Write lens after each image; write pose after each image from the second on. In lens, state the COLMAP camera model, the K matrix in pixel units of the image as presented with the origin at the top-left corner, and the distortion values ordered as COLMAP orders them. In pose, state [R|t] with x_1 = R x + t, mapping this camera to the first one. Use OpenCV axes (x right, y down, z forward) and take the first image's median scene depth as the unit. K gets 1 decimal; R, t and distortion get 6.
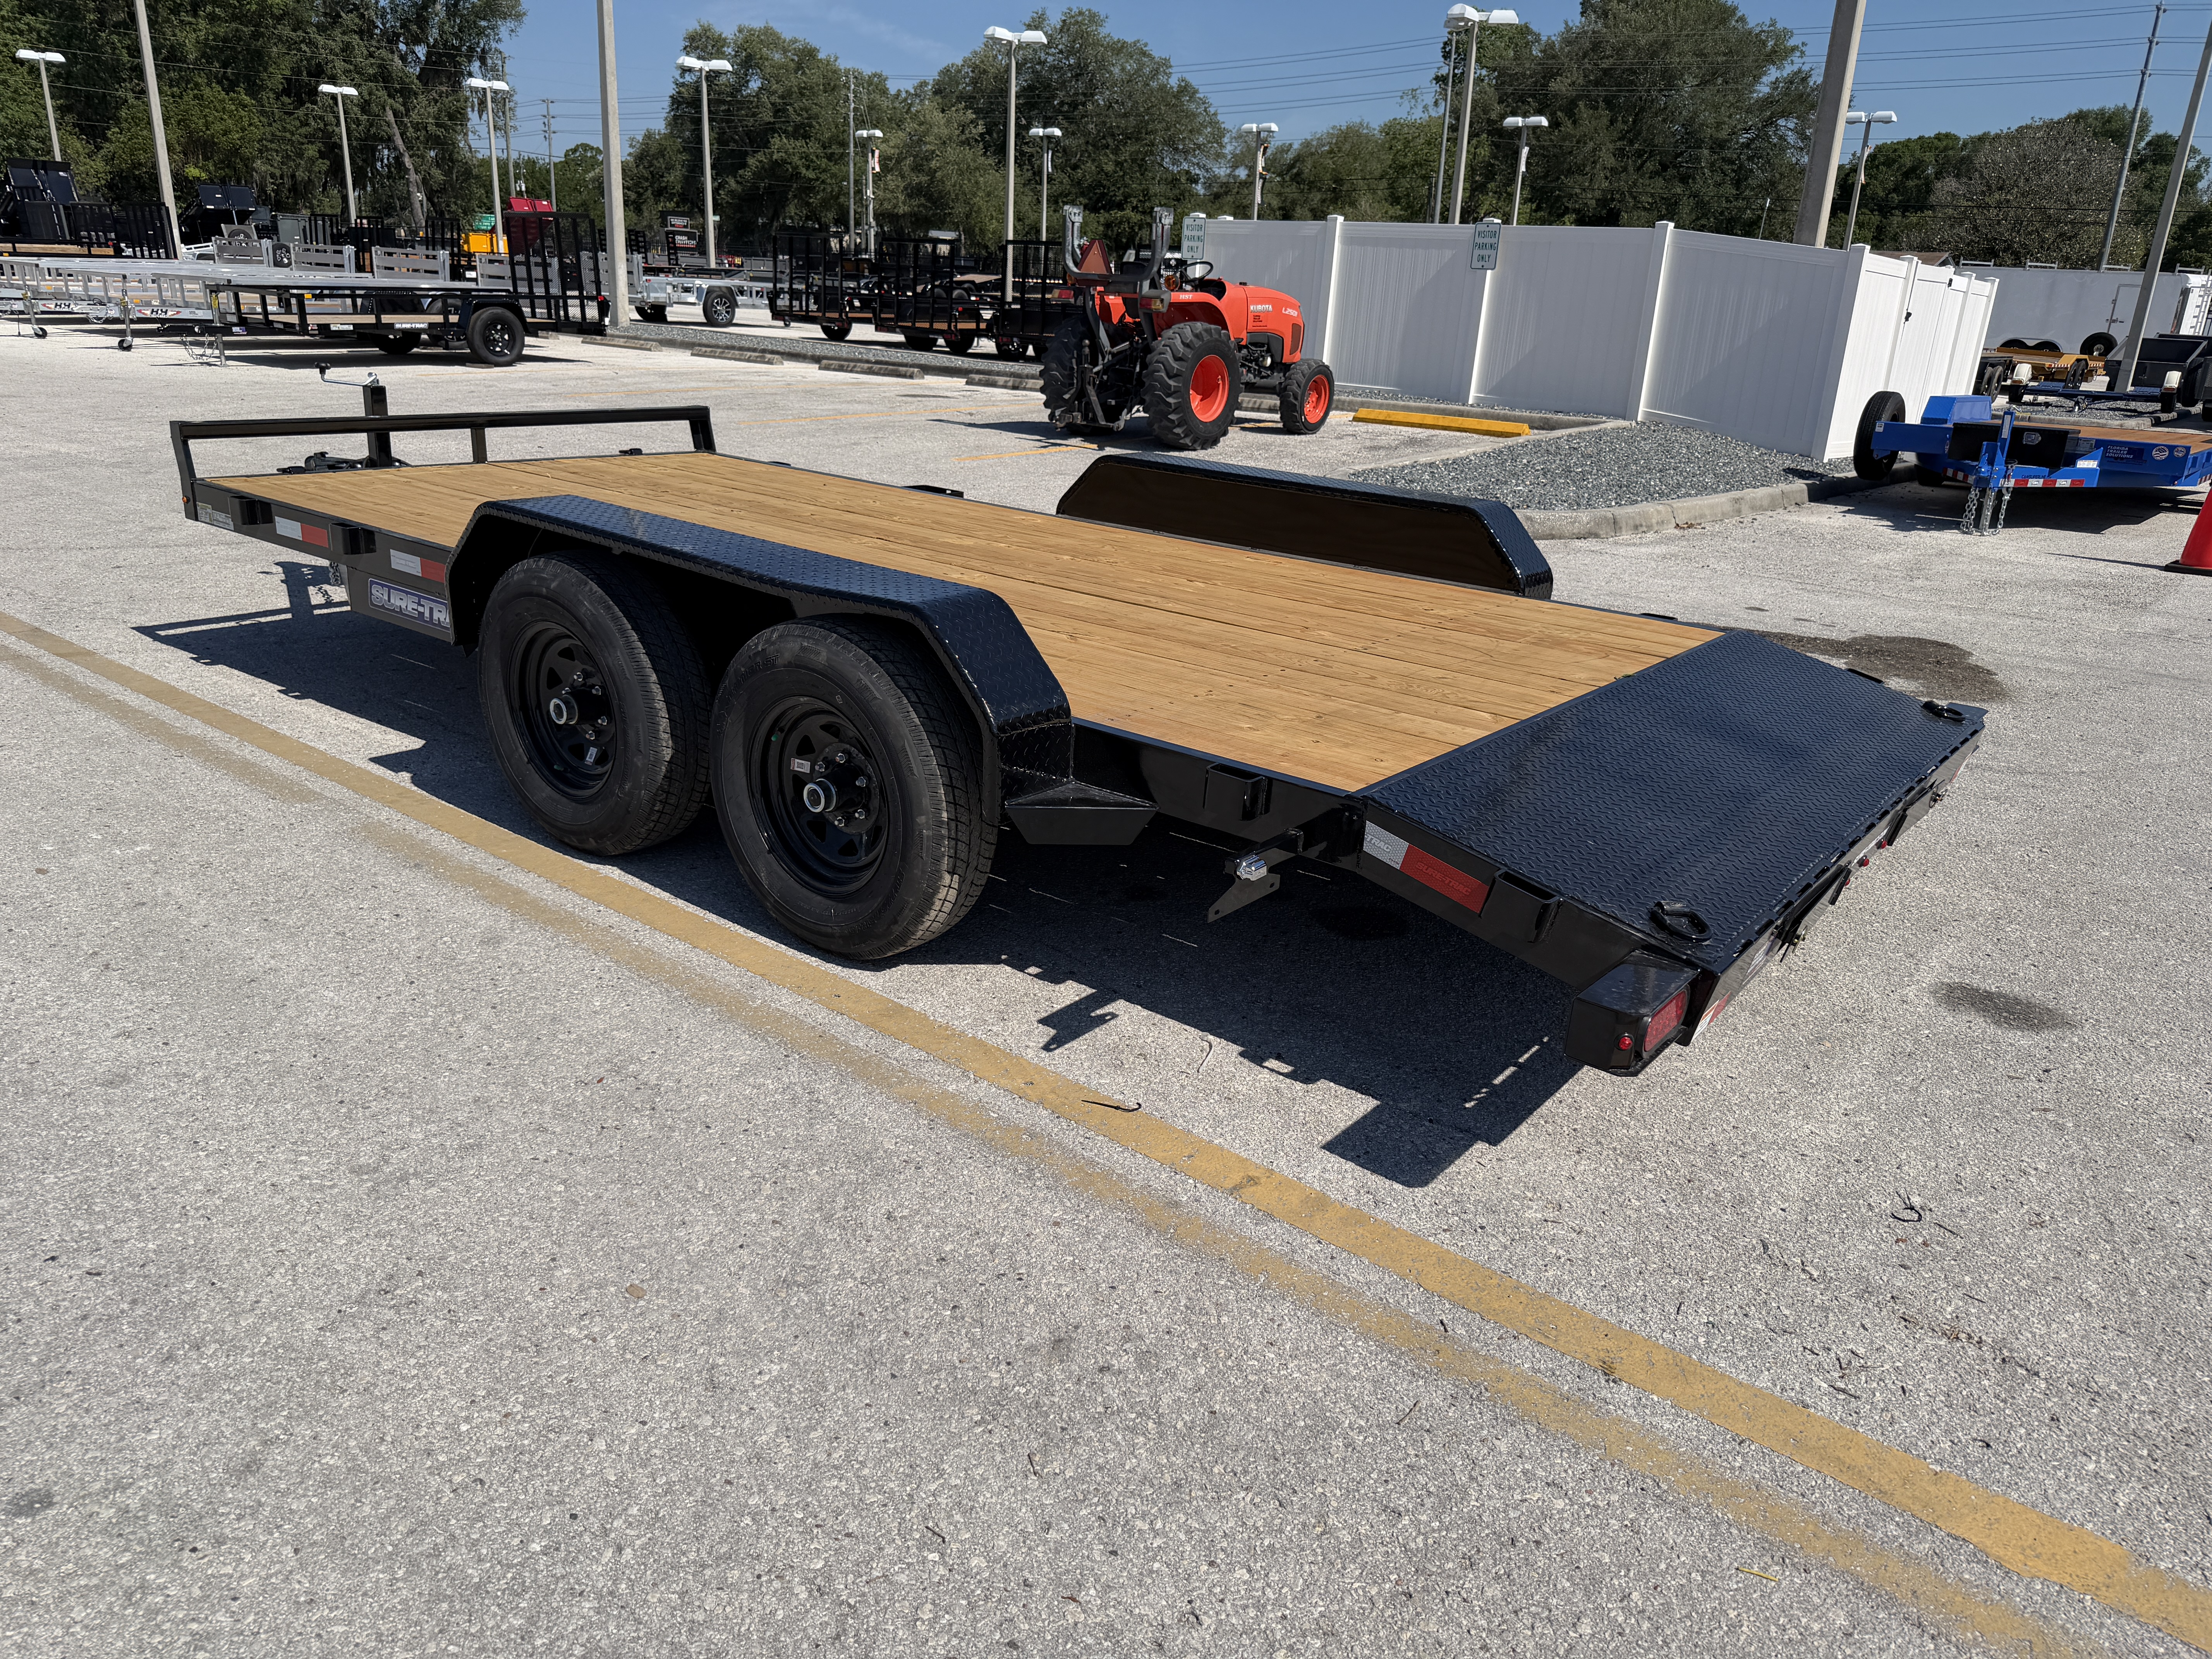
lens RADIAL K [[1573.6, 0, 1111.5], [0, 1573.6, 819.4], [0, 0, 1]] dist [0.025703, -0.032922]
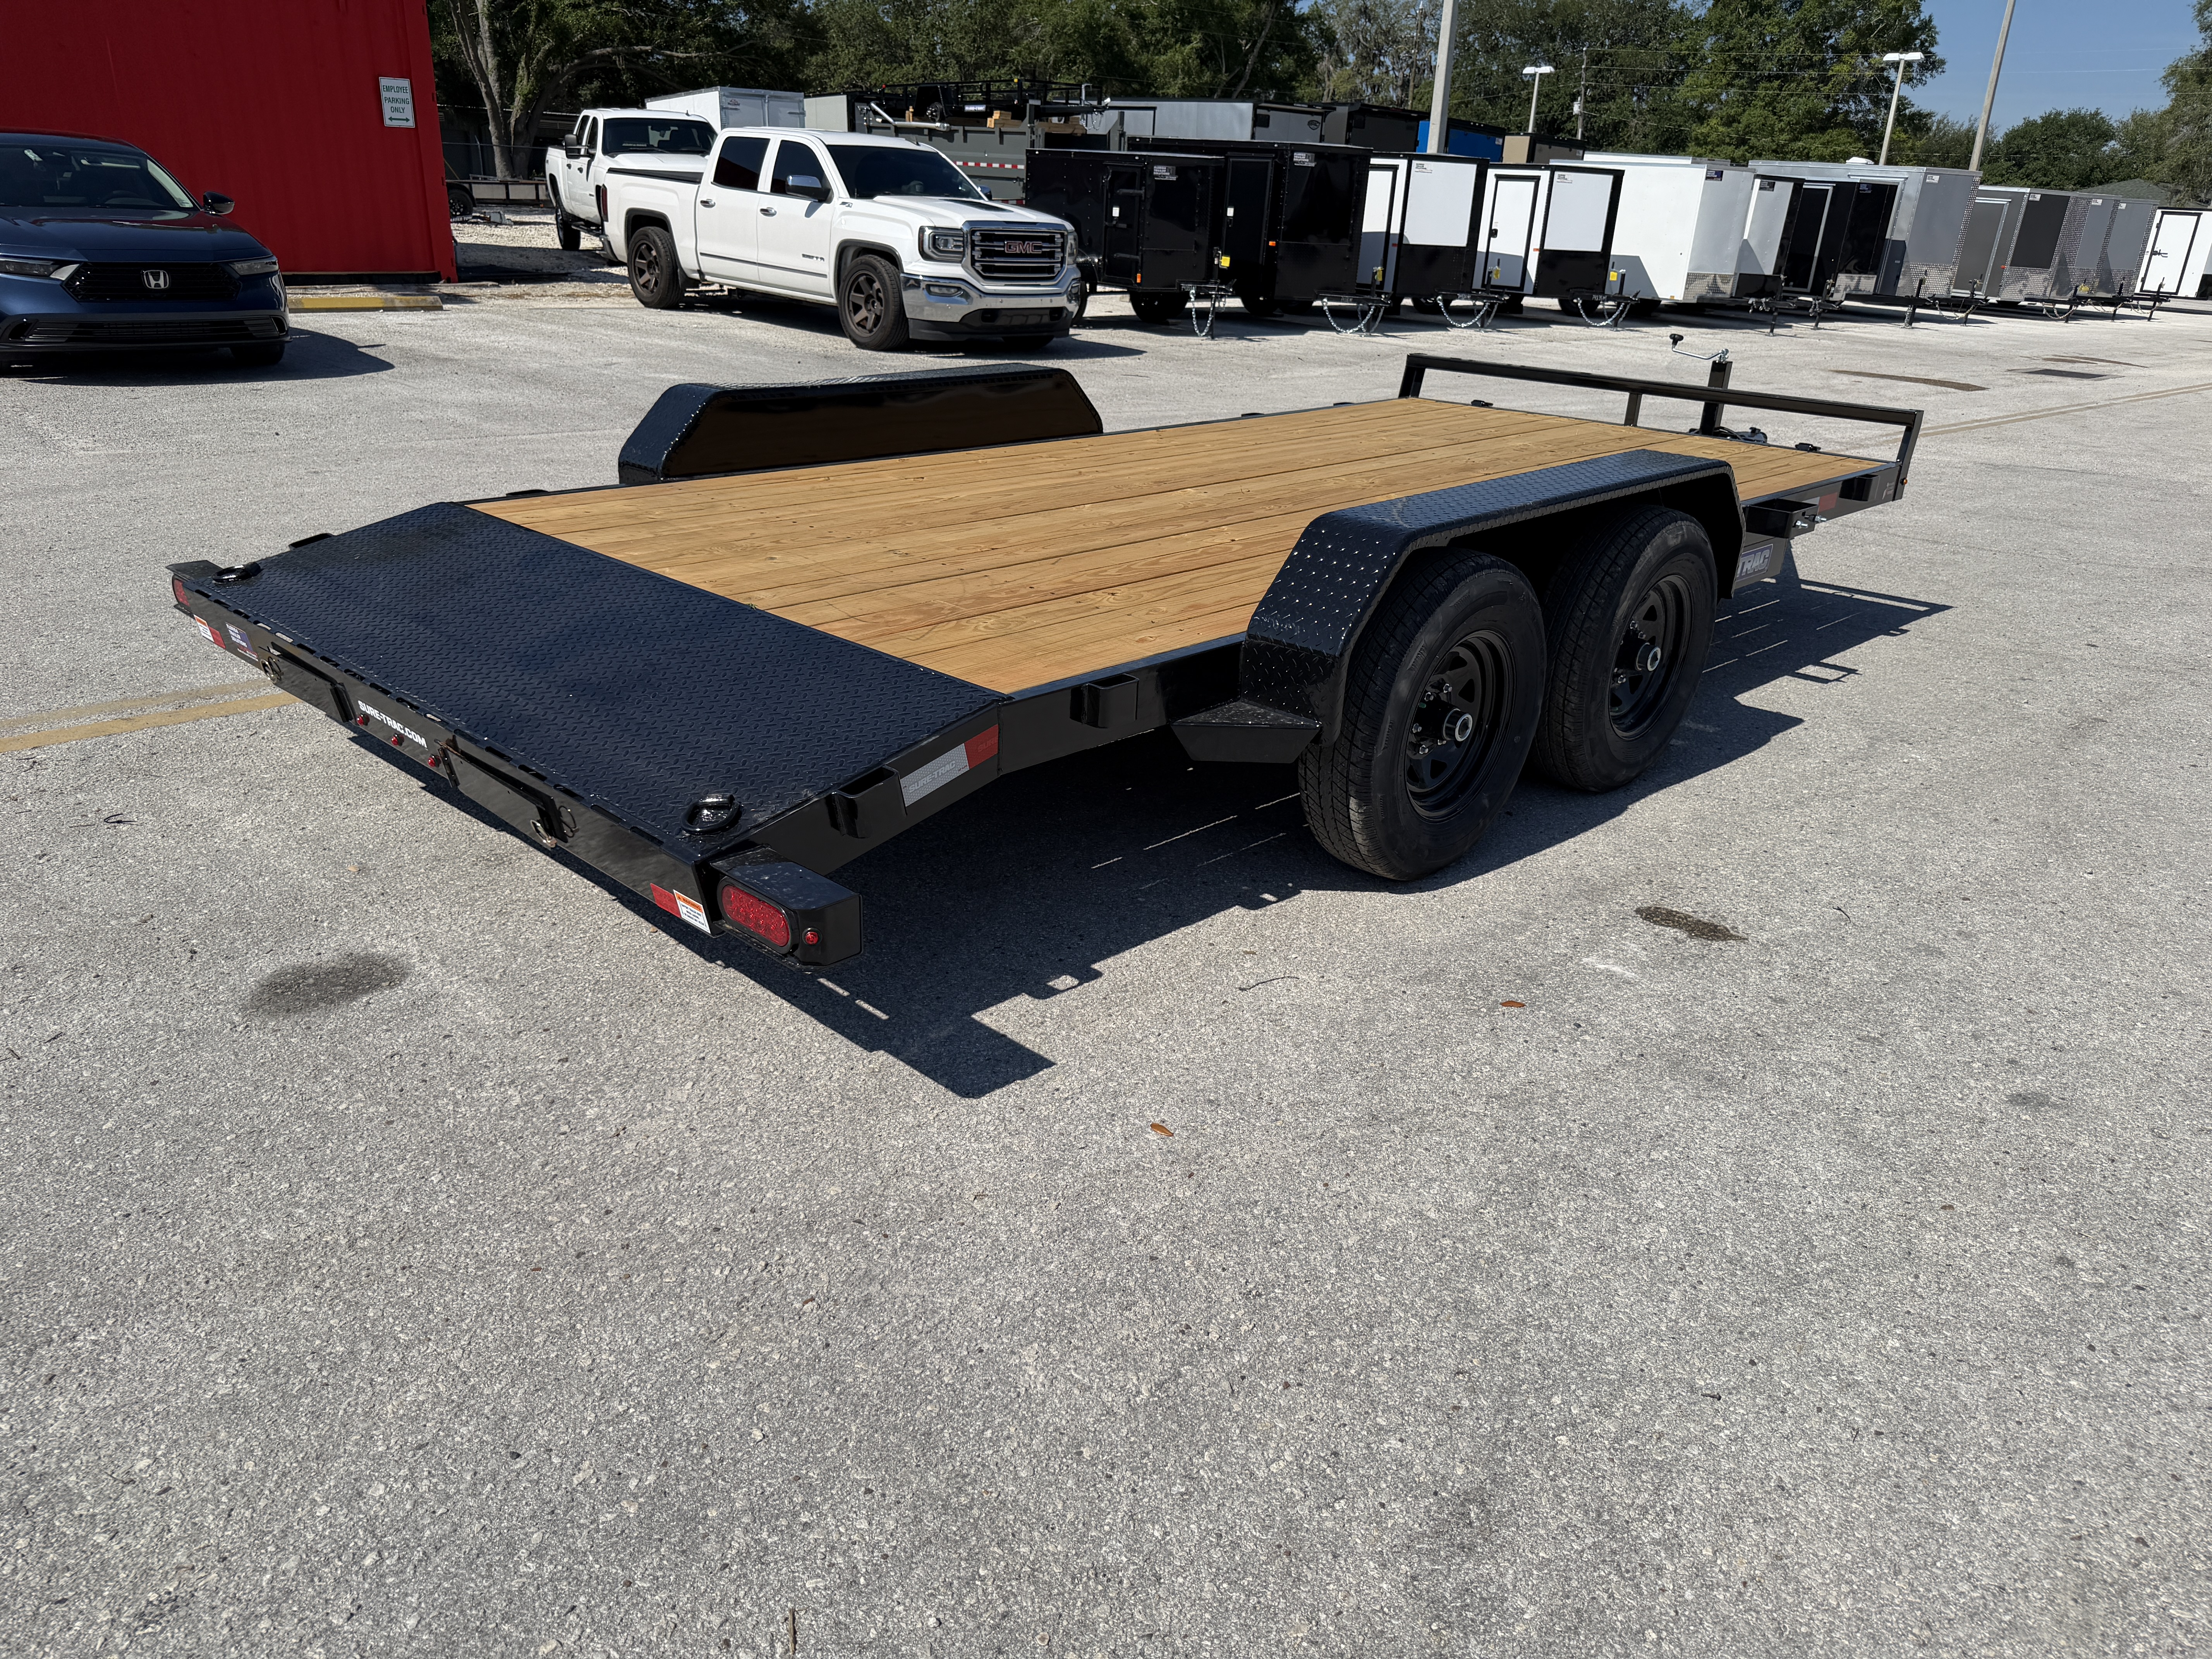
lens RADIAL K [[1573.6, 0, 1085.7], [0, 1573.6, 829.0], [0, 0, 1]] dist [0.025703, -0.032922]
pose [[-0.111423, 0.318232, -0.941442, 0.301718], [-0.369324, 0.866230, 0.336520, -0.089380], [0.922597, 0.385193, 0.021012, 0.313029]]
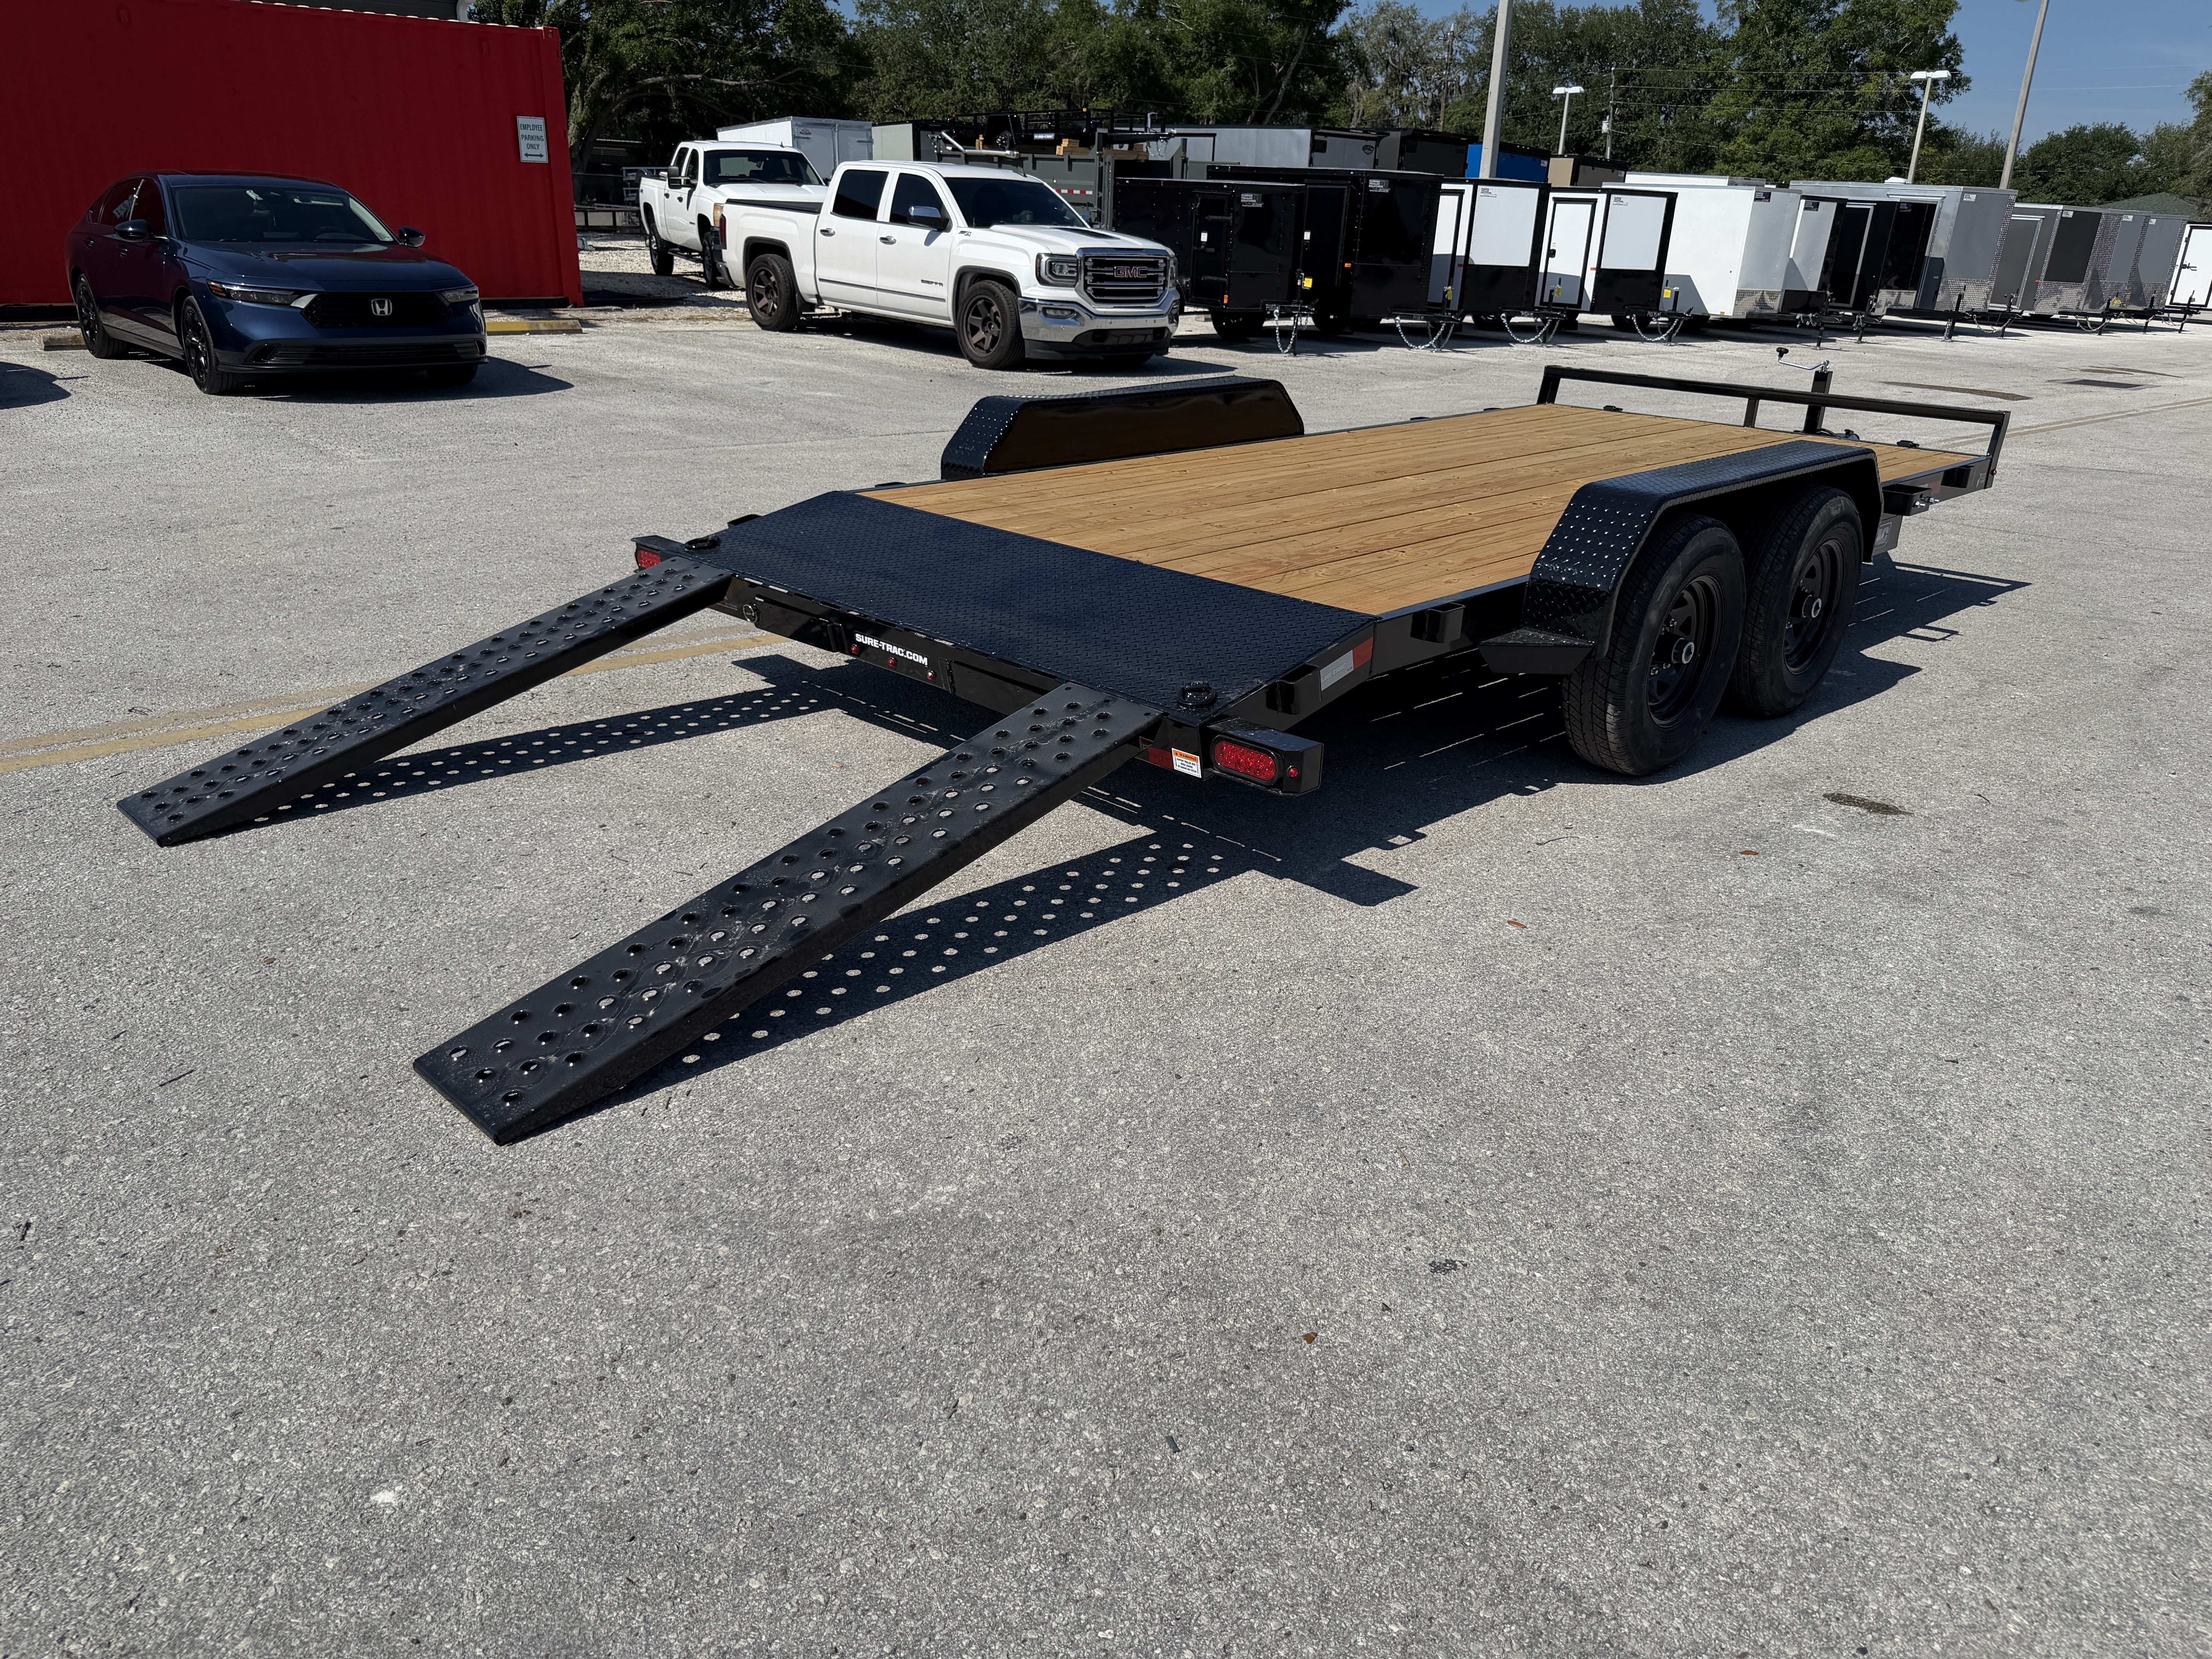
lens RADIAL K [[1573.6, 0, 1099.8], [0, 1573.6, 831.4], [0, 0, 1]] dist [0.025703, -0.032922]
pose [[-0.116677, 0.309743, -0.943634, 0.377229], [-0.363340, 0.870947, 0.330810, -0.073667], [0.924322, 0.381458, 0.010922, 0.270412]]
